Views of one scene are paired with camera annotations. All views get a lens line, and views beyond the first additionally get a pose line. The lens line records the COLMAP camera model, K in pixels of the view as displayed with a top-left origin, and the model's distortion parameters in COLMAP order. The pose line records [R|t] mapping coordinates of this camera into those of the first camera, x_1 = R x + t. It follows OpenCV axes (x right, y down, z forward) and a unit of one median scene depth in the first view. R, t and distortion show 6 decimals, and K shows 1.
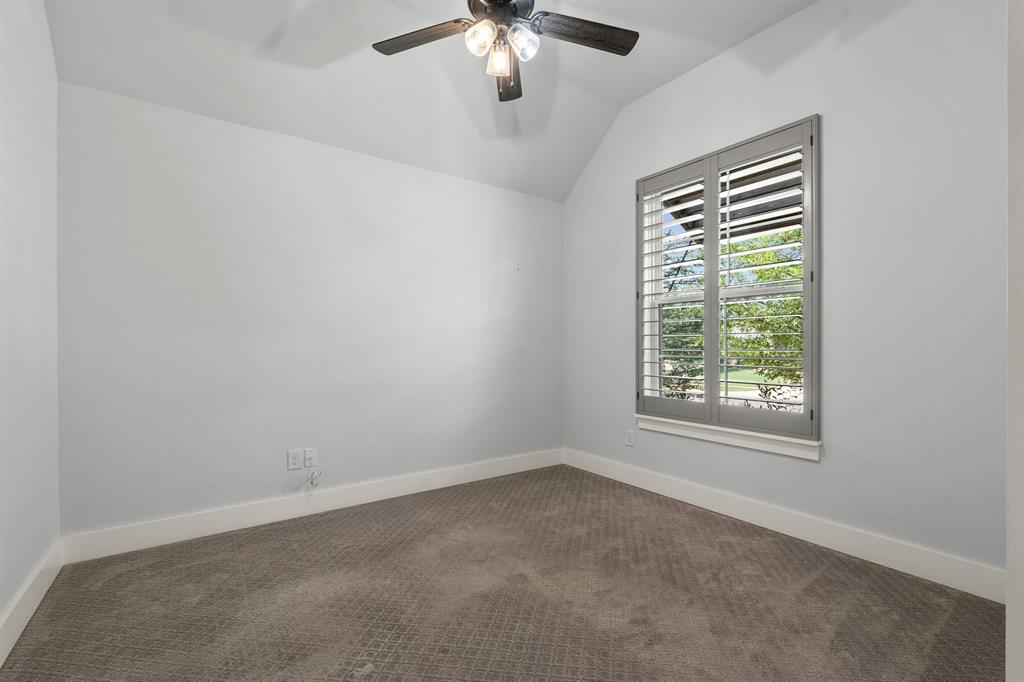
lens RADIAL K [[449.0, 0, 513.5], [0, 449.0, 342.6], [0, 0, 1]] dist [-0.001042, 0.000662]
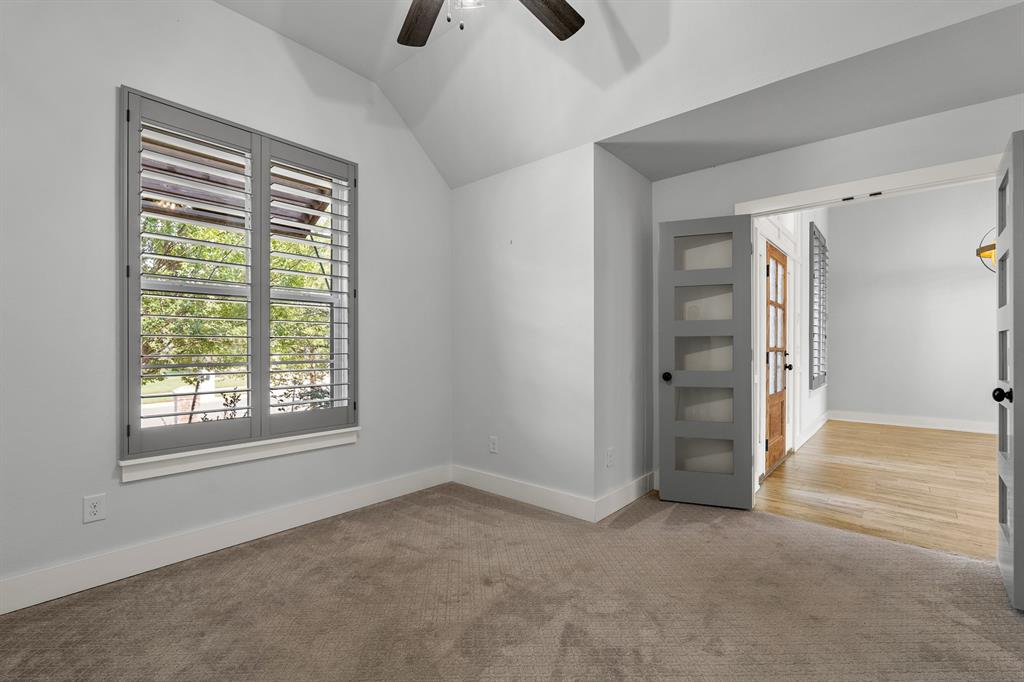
lens RADIAL K [[449.0, 0, 517.0], [0, 449.0, 345.8], [0, 0, 1]] dist [-0.001042, 0.000662]
pose [[-0.232569, -0.000389, 0.972580, -0.560016], [-0.004499, 0.999990, -0.000676, -0.004284], [-0.972569, -0.004533, -0.232569, 0.750636]]
